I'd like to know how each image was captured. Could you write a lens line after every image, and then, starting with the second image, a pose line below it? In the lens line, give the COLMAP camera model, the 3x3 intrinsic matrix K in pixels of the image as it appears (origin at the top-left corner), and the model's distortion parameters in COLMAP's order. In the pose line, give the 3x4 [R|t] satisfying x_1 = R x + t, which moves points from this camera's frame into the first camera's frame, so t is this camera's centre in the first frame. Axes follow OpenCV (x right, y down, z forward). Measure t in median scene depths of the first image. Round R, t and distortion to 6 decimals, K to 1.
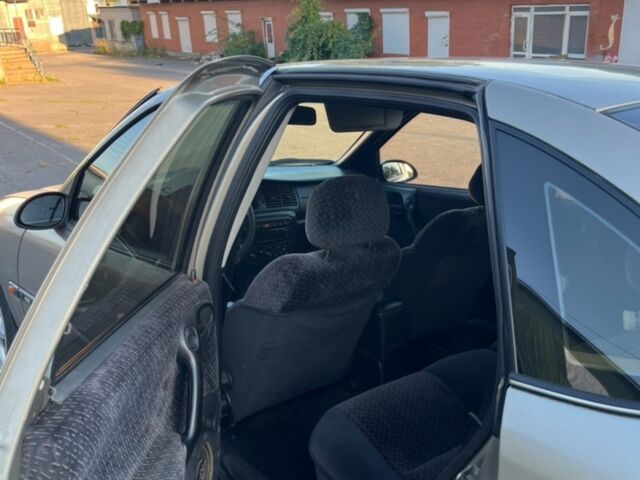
lens RADIAL K [[647.4, 0, 321.9], [0, 647.4, 242.9], [0, 0, 1]] dist [0.029109, 0.000000]
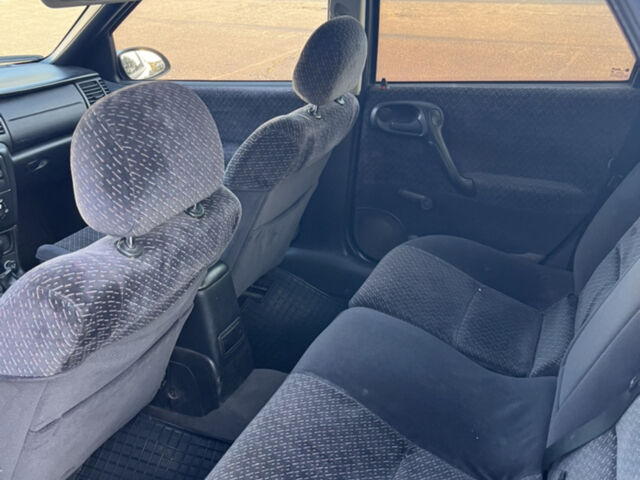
lens RADIAL K [[647.4, 0, 328.2], [0, 647.4, 252.6], [0, 0, 1]] dist [0.029109, 0.000000]
pose [[0.892216, -0.212338, 0.398576, -0.046165], [0.134952, 0.967602, 0.213390, -0.050703], [-0.430973, -0.136601, 0.891965, 0.360380]]
